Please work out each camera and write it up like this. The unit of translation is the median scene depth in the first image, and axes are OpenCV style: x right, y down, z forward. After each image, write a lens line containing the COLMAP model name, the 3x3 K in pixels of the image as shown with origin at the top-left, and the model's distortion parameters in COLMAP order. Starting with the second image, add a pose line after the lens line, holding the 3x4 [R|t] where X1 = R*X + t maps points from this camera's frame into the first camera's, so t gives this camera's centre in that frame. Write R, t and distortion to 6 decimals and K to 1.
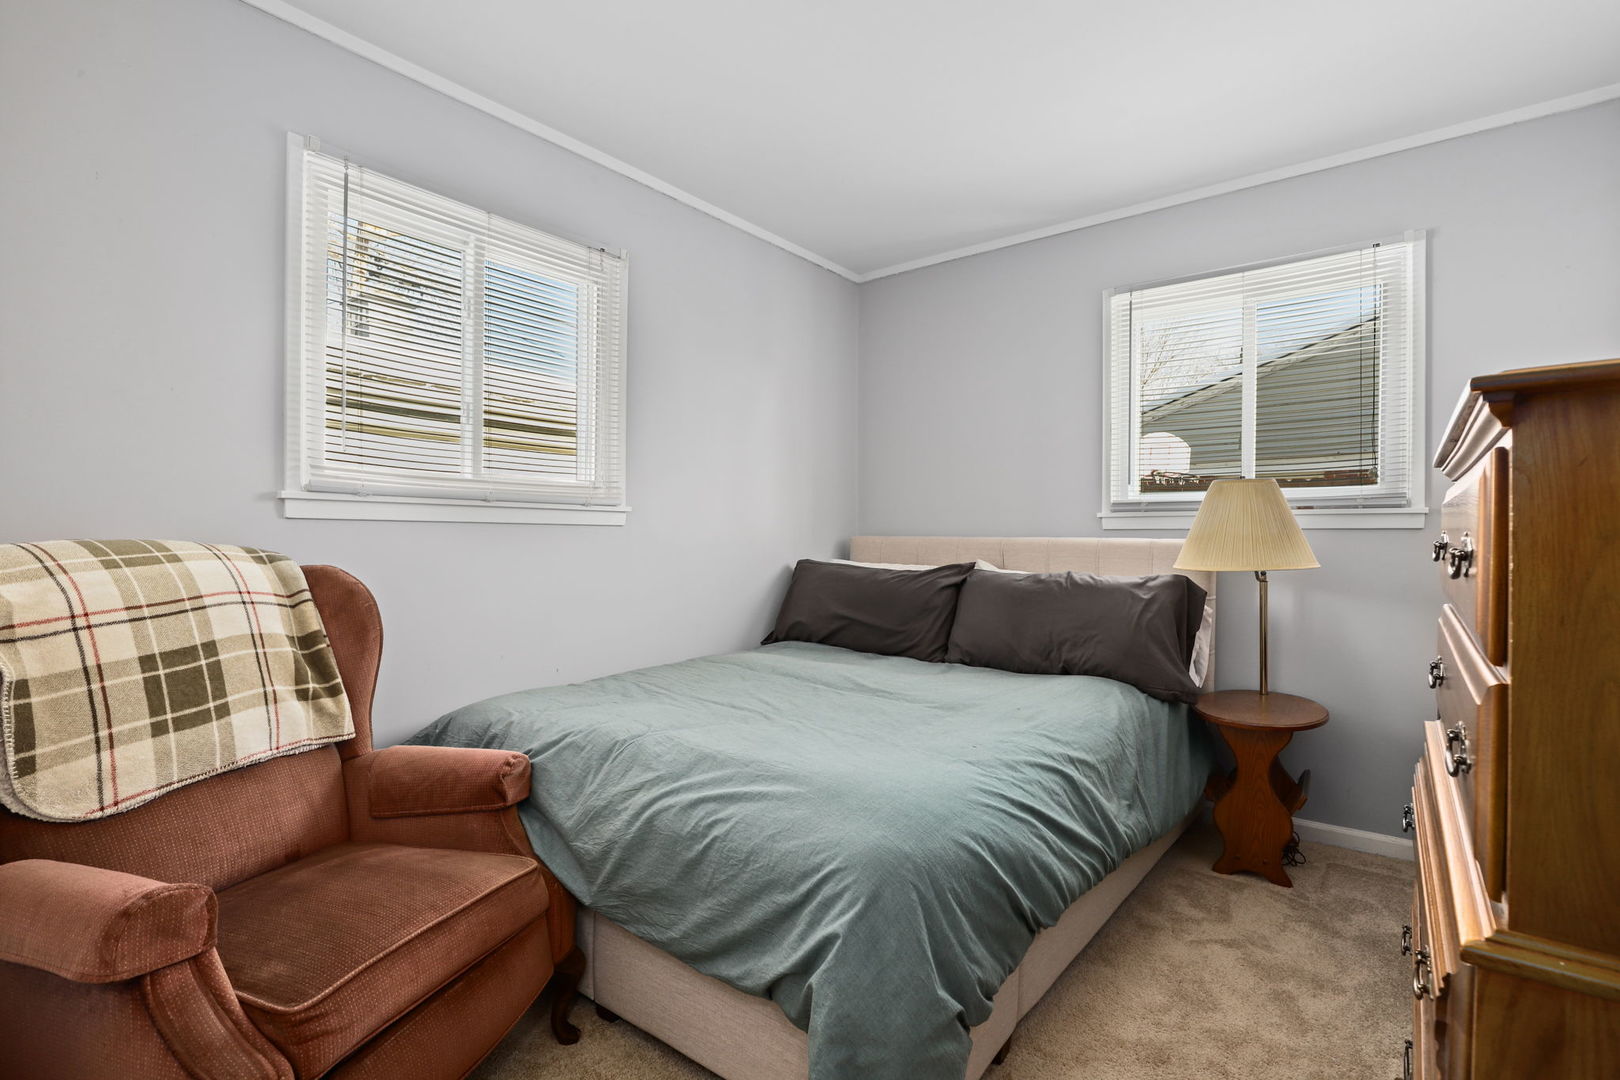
lens RADIAL K [[743.9, 0, 832.7], [0, 743.9, 534.5], [0, 0, 1]] dist [-0.029494, 0.001144]
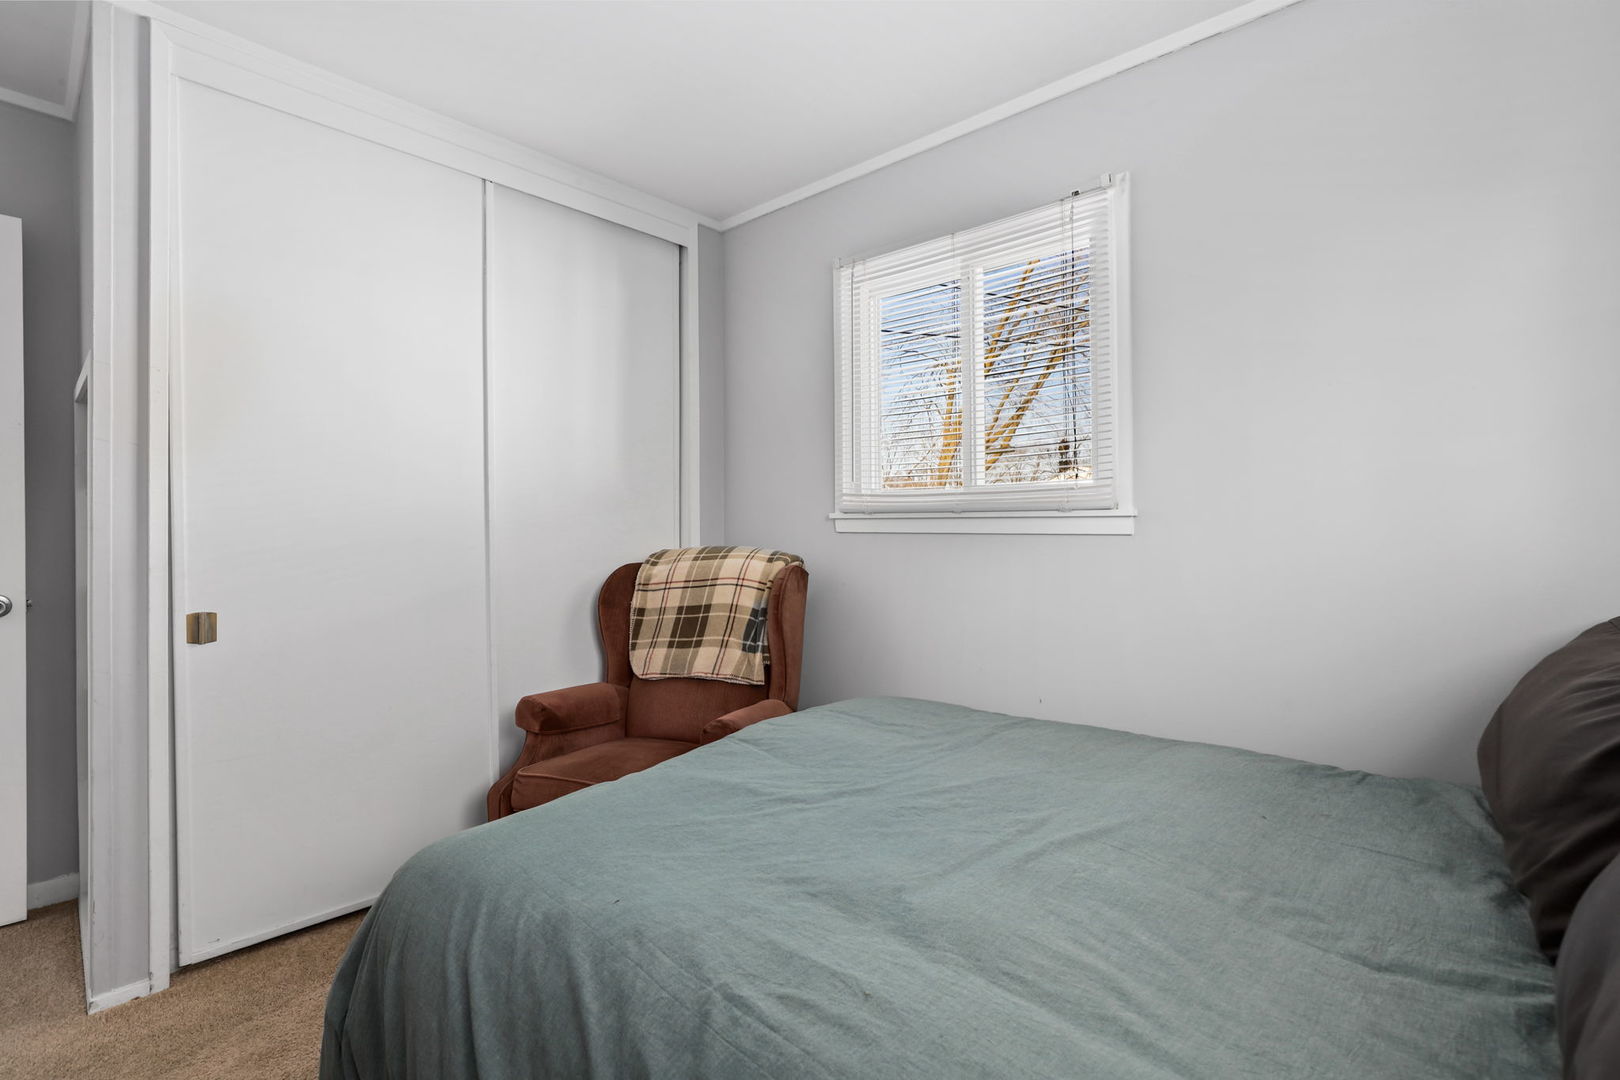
lens RADIAL K [[743.9, 0, 832.7], [0, 743.9, 534.5], [0, 0, 1]] dist [-0.029494, 0.001144]
pose [[-0.079154, -0.003793, -0.996855, 0.898416], [-0.002268, 0.999991, -0.003625, -0.016342], [0.996860, 0.001973, -0.079162, 1.411819]]
